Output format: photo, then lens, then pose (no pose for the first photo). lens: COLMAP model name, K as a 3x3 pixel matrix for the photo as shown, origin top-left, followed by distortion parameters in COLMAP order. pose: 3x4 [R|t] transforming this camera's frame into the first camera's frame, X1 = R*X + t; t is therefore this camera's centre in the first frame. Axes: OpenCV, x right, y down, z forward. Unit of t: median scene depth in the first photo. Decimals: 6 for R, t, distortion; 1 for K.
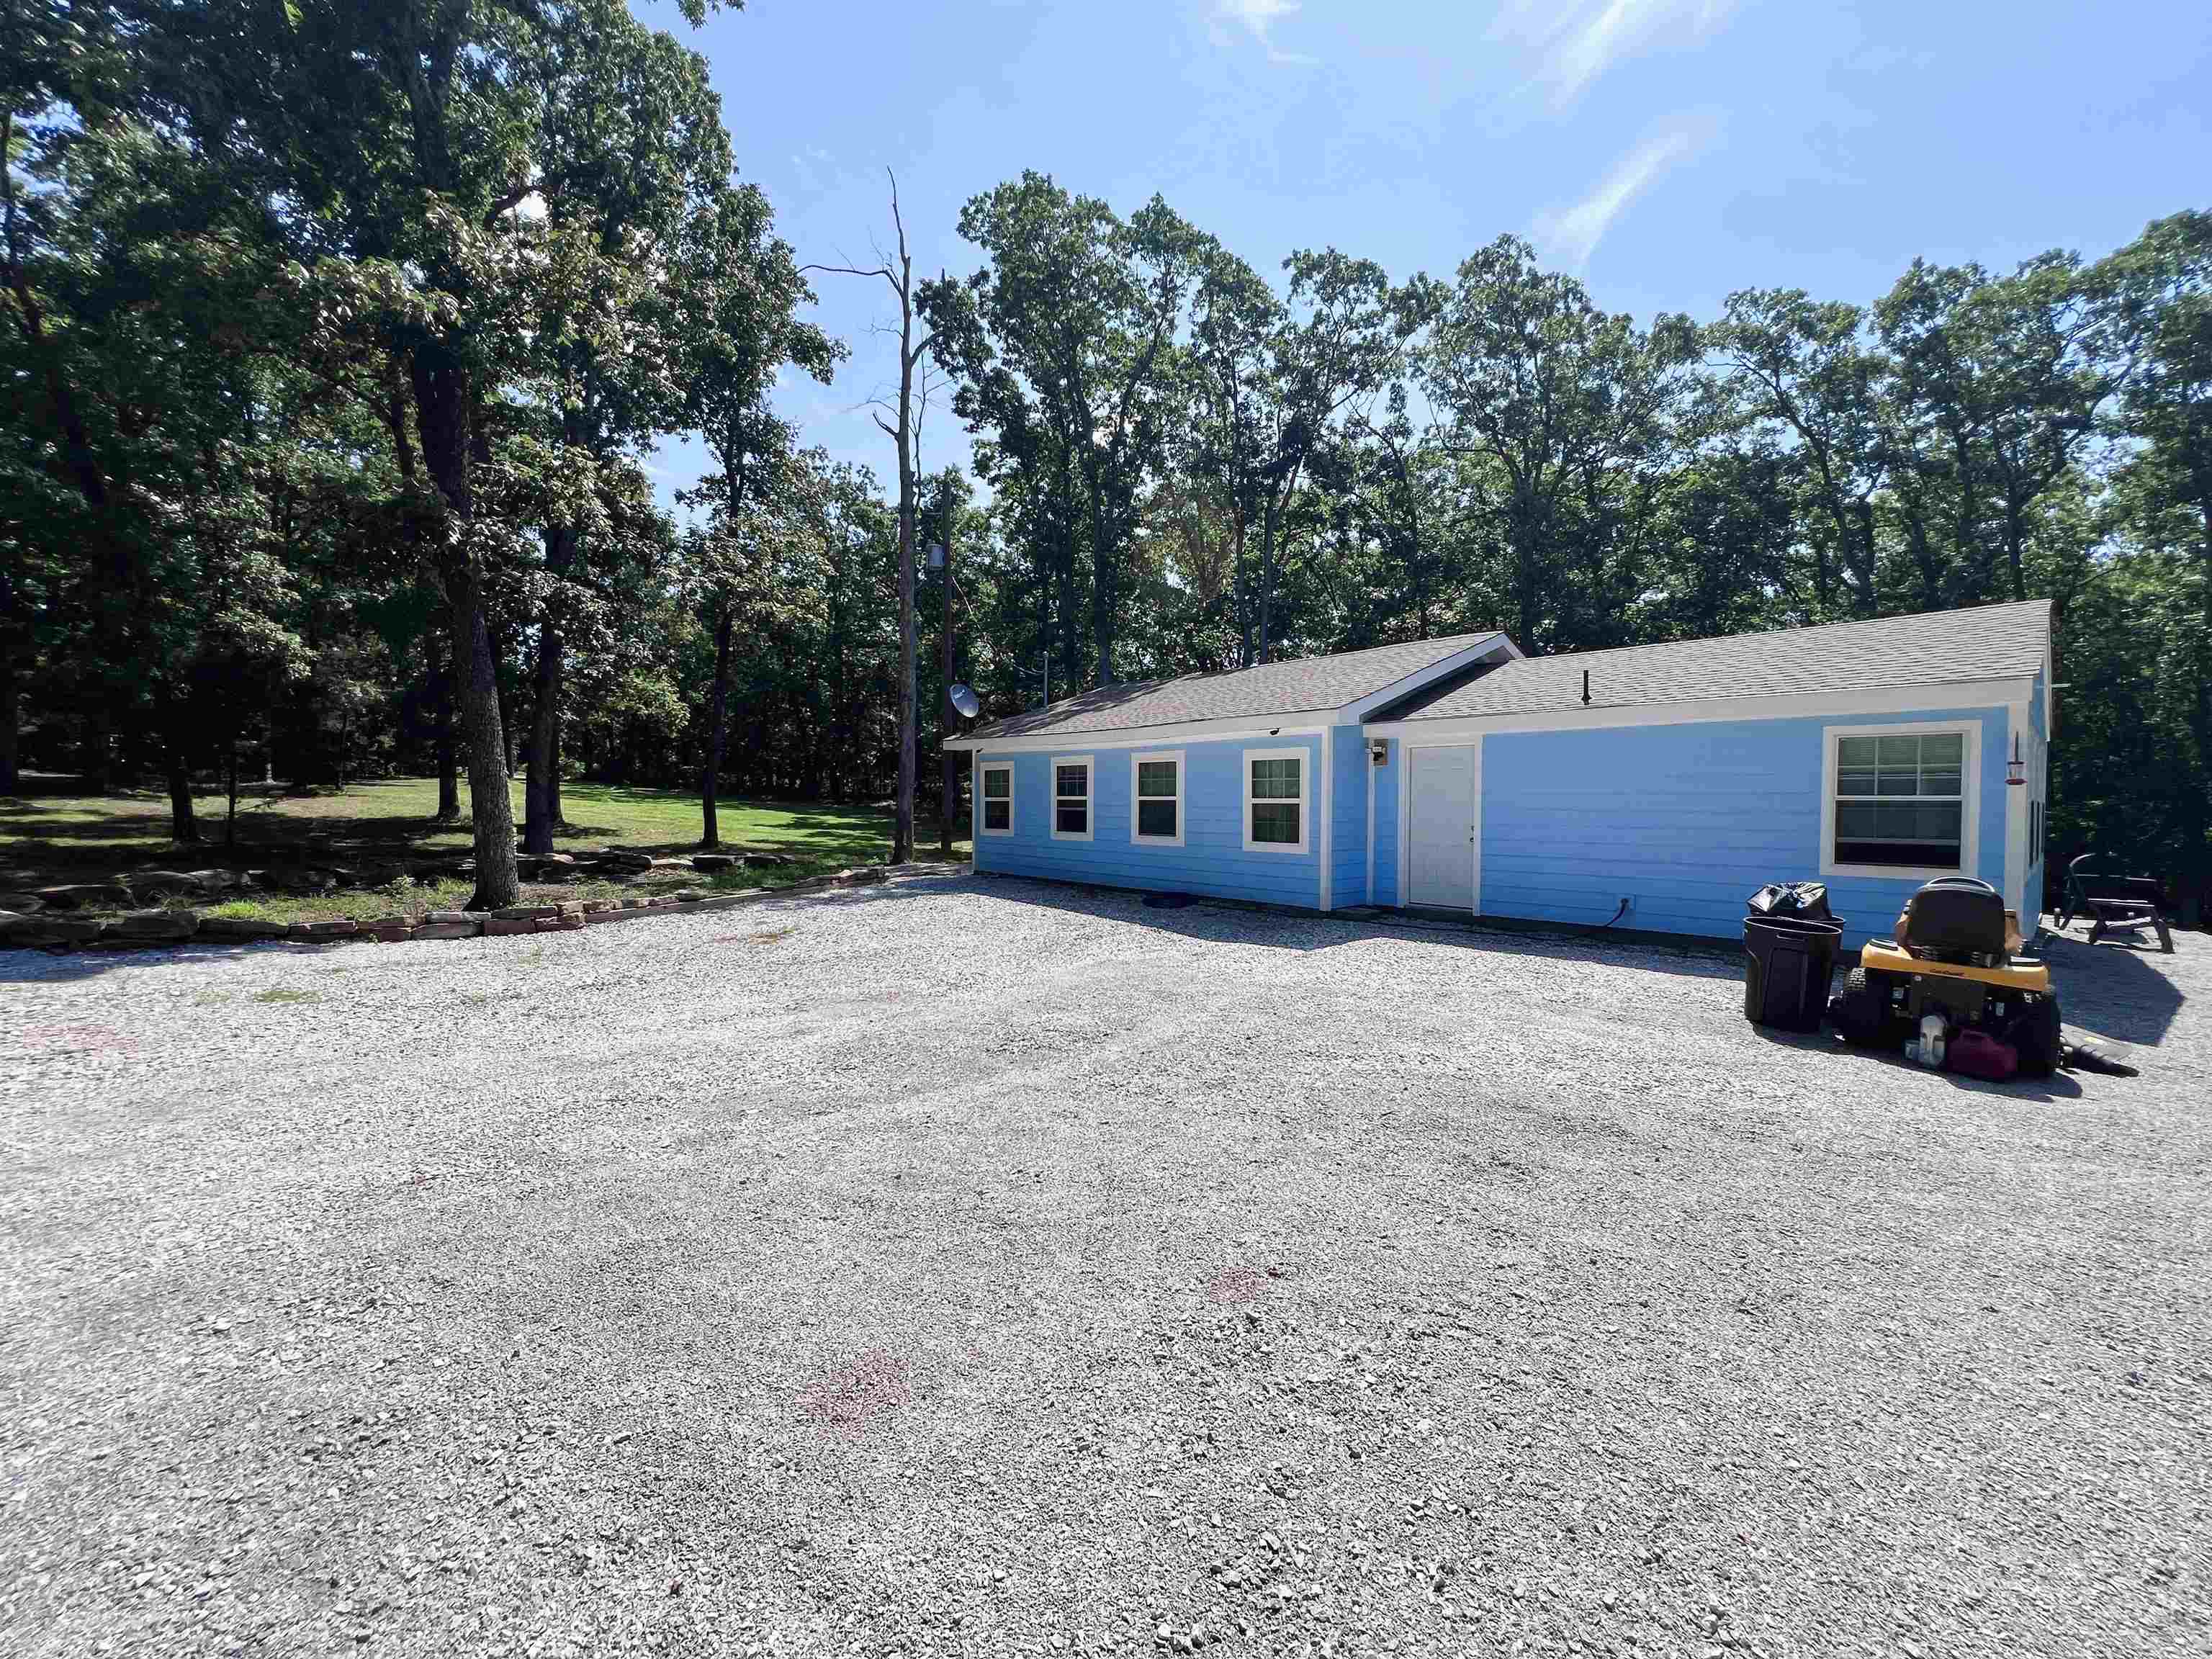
lens RADIAL K [[887.9, 0, 1106.0], [0, 887.9, 829.5], [0, 0, 1]] dist [0.000042, 0.000003]
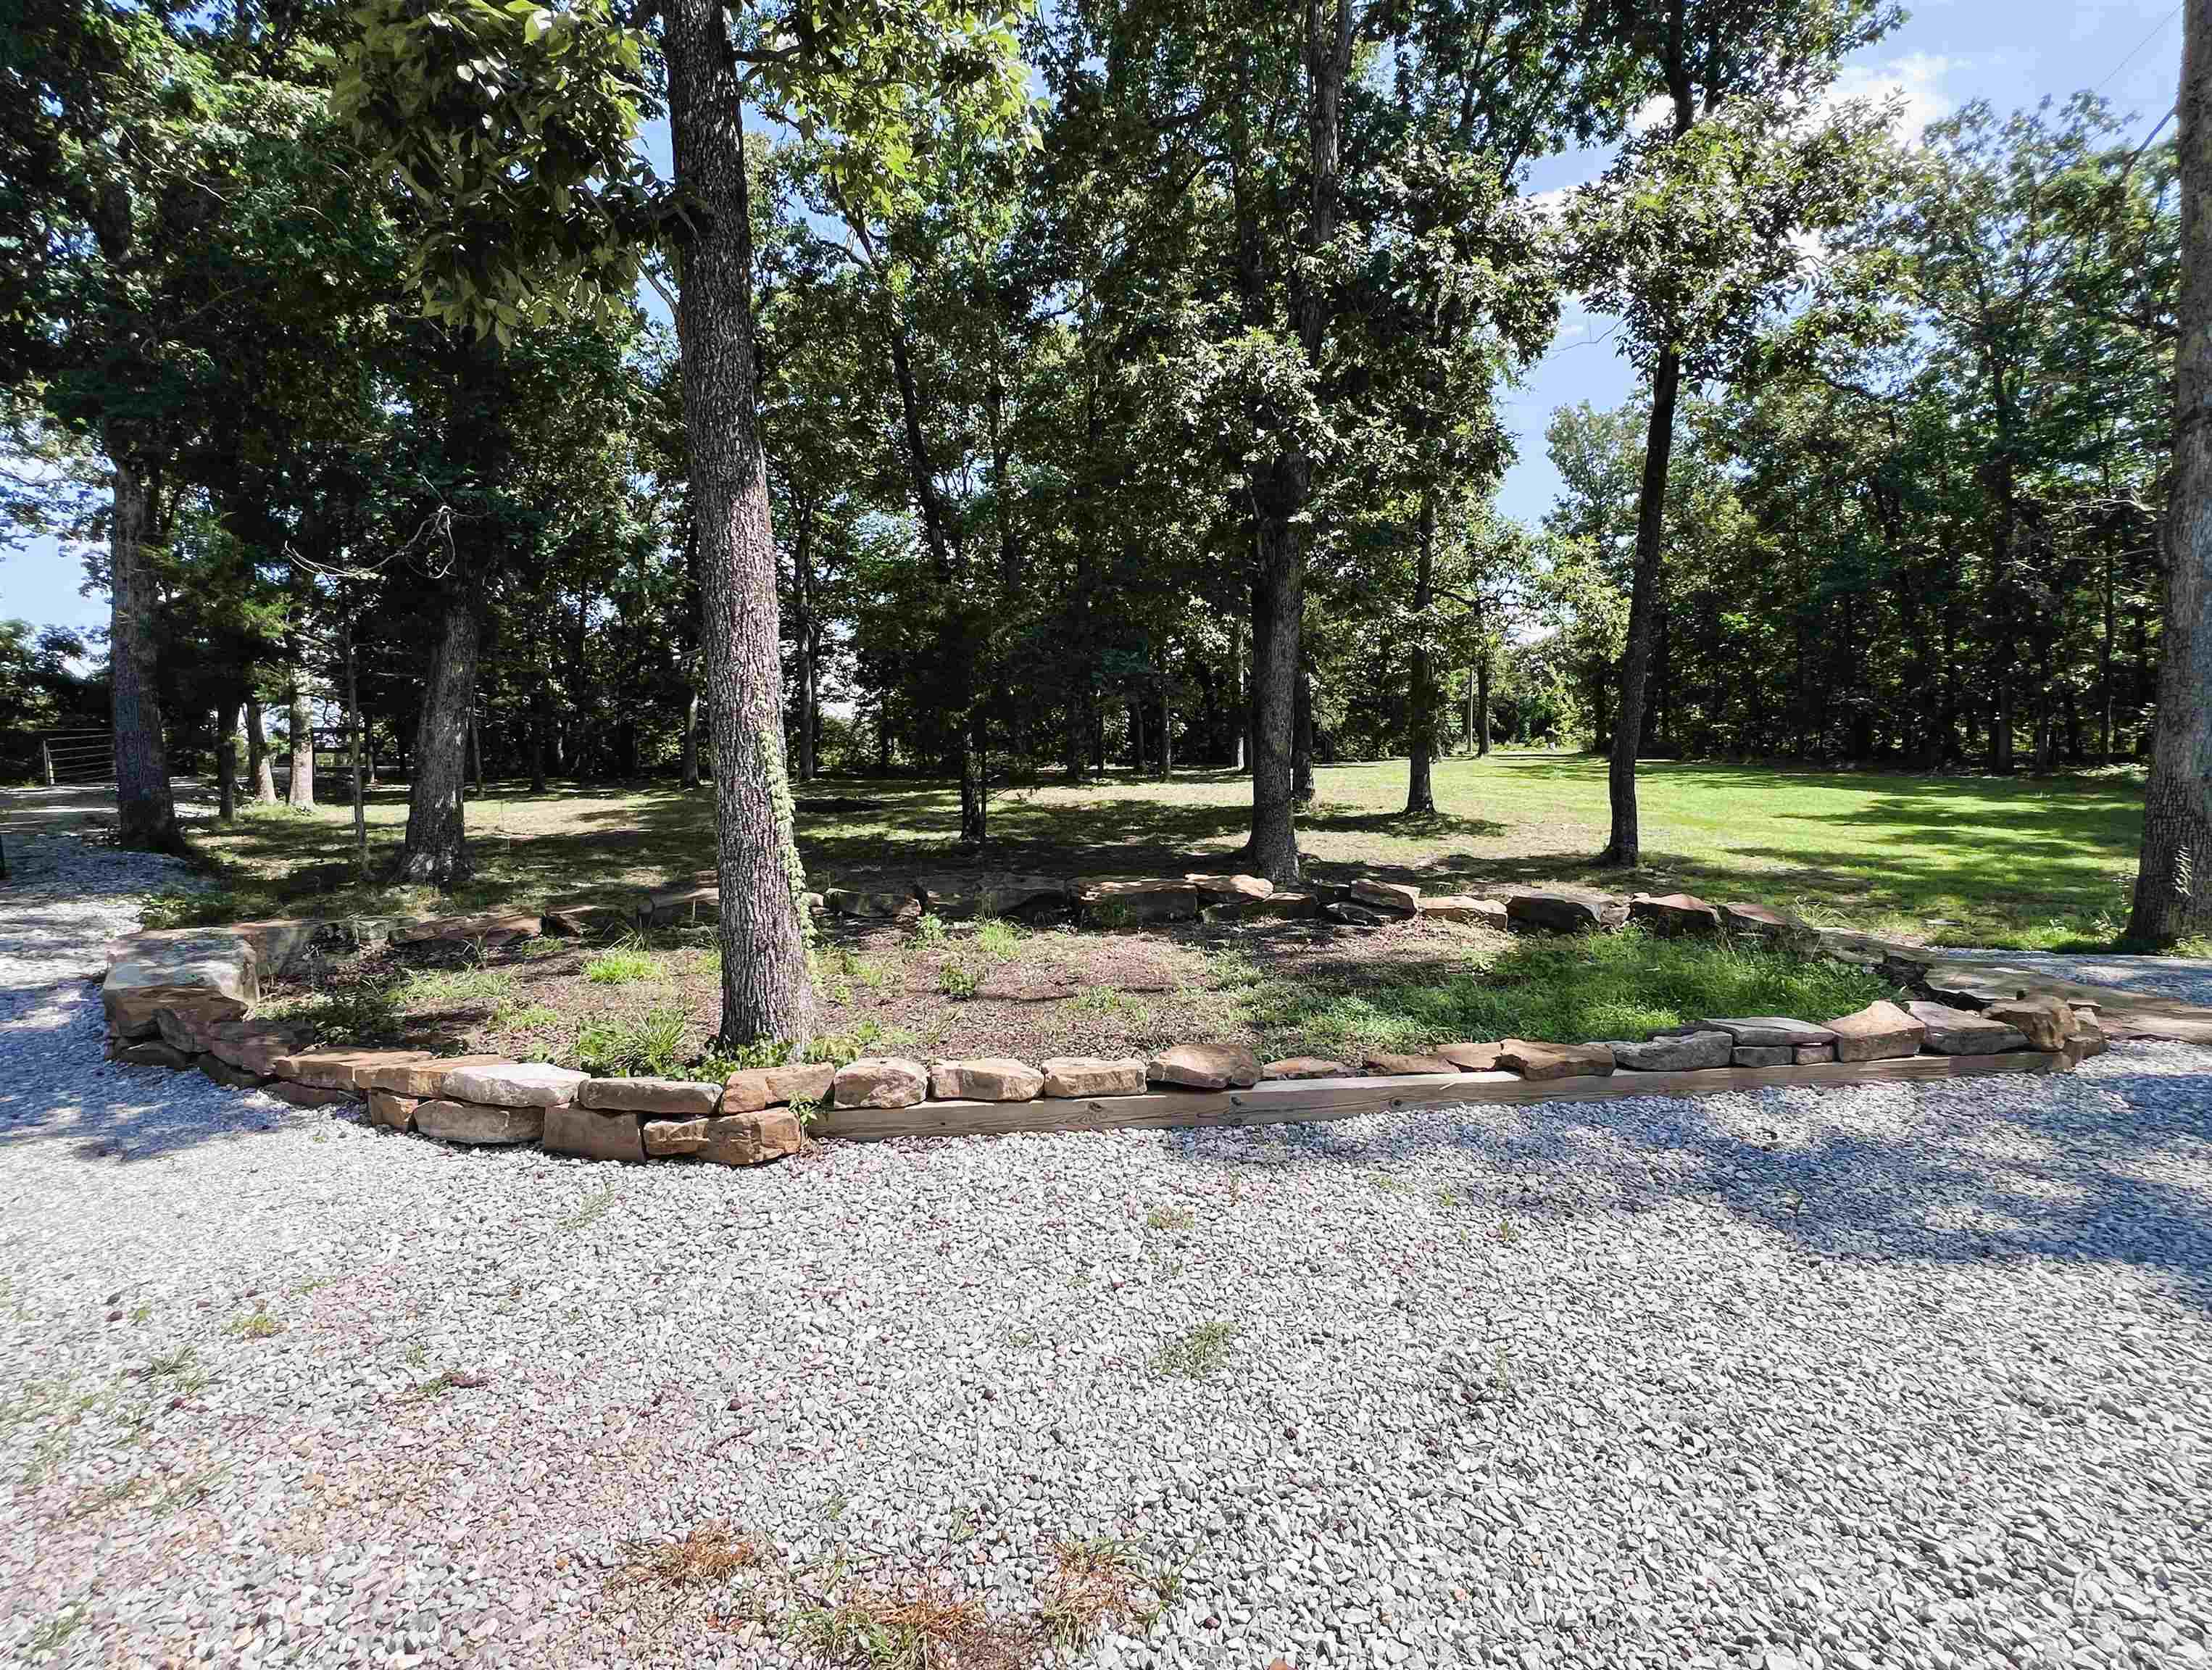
lens RADIAL K [[1082.6, 0, 1106.0], [0, 1082.6, 835.0], [0, 0, 1]] dist [0.013417, -0.000033]
pose [[0.546997, 0.017224, -0.836957, -0.101036], [-0.003536, 0.999827, 0.018264, -0.005943], [0.837127, -0.007031, 0.546963, 0.431109]]
